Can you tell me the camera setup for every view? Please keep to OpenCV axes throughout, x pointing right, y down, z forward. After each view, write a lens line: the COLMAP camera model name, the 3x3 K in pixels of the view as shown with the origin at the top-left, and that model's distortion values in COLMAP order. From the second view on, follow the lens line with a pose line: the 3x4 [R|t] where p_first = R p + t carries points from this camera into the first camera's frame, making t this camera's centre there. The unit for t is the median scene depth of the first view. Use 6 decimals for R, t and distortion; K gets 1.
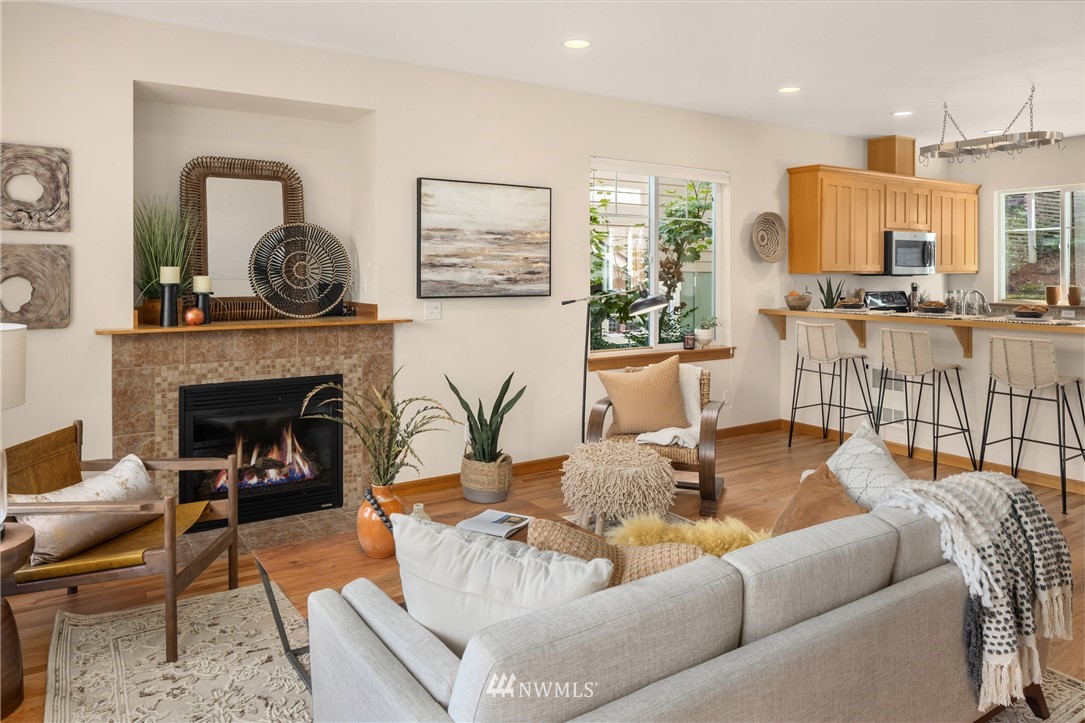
lens RADIAL K [[752.3, 0, 526.4], [0, 752.3, 273.9], [0, 0, 1]] dist [-0.008915, 0.002345]
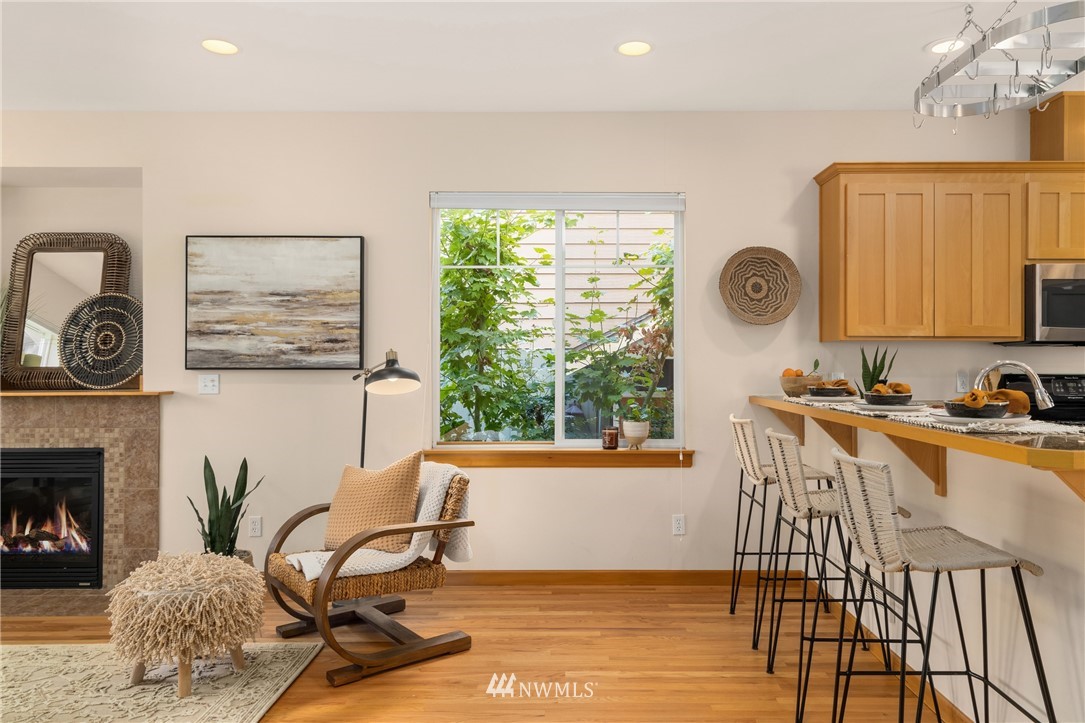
lens RADIAL K [[752.3, 0, 573.8], [0, 752.3, 353.9], [0, 0, 1]] dist [-0.008915, 0.002345]
pose [[0.843333, -0.008621, -0.537322, 0.706791], [0.001308, 0.999901, -0.013990, 0.025888], [0.537389, 0.011096, 0.843261, 0.476128]]
